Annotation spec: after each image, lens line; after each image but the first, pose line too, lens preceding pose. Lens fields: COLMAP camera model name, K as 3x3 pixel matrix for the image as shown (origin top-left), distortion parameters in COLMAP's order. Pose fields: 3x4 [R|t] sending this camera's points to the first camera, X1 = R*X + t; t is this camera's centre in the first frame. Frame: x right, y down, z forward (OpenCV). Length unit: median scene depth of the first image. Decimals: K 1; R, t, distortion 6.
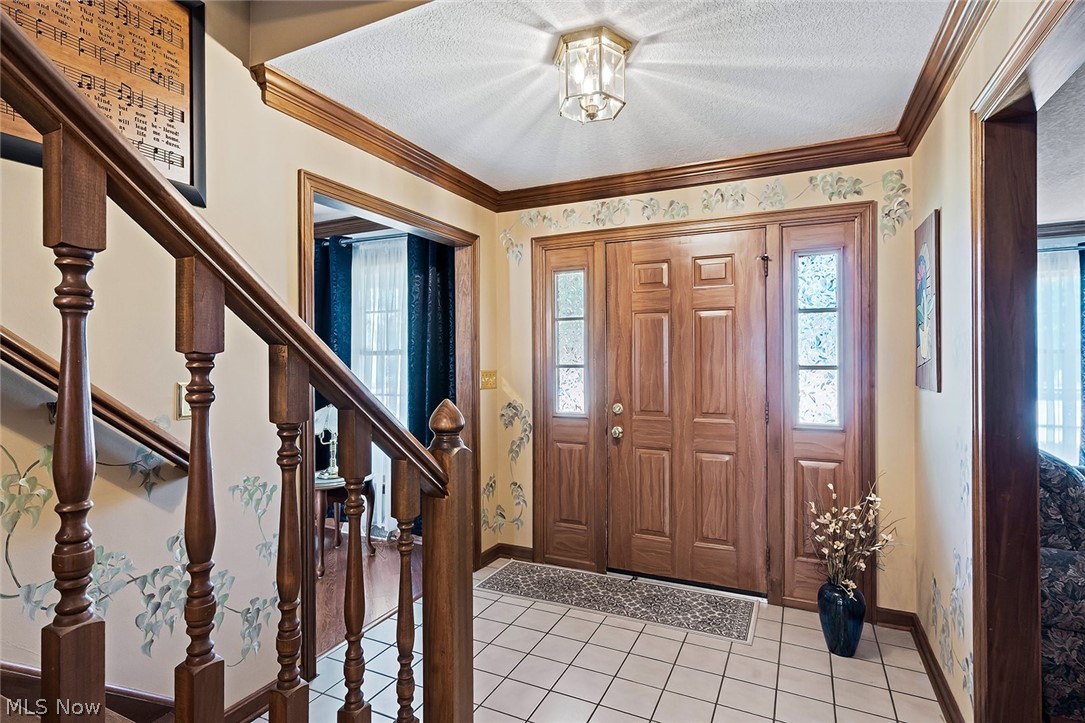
lens RADIAL K [[542.2, 0, 542.5], [0, 542.2, 361.5], [0, 0, 1]] dist [0.006266, 0.000333]
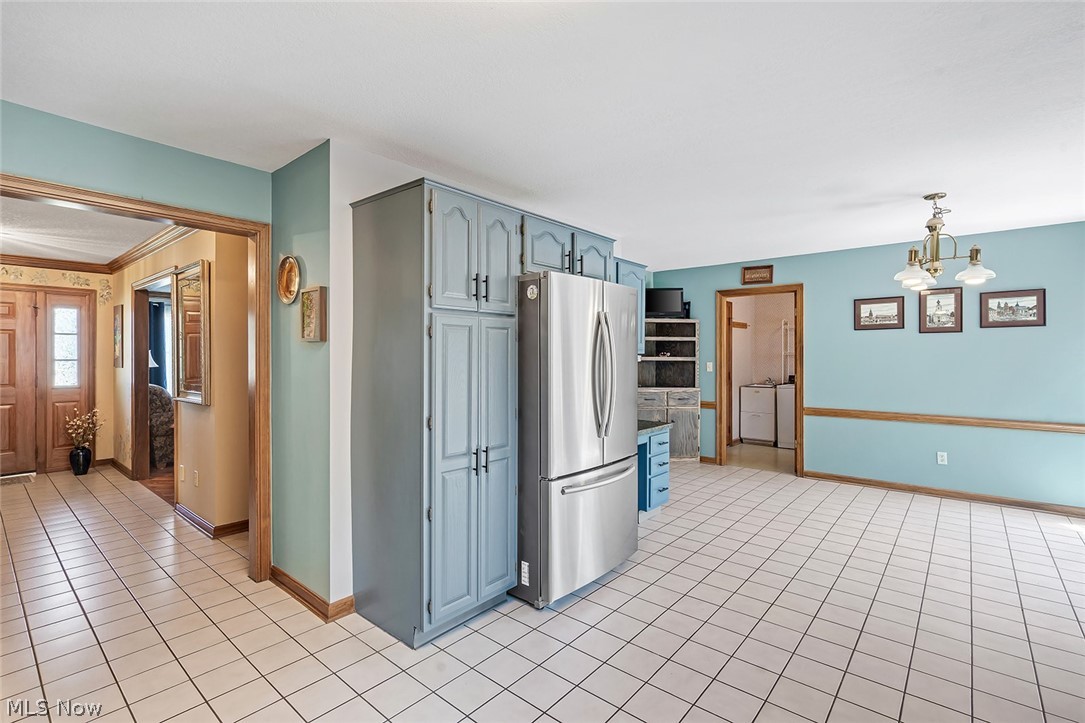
lens RADIAL K [[499.9, 0, 541.1], [0, 499.9, 356.0], [0, 0, 1]] dist [-0.003389, 0.000543]
pose [[0.258961, 0.004132, 0.965879, -0.964360], [-0.000612, 0.999991, -0.004114, 0.002657], [-0.965888, 0.000474, 0.258961, -1.409125]]
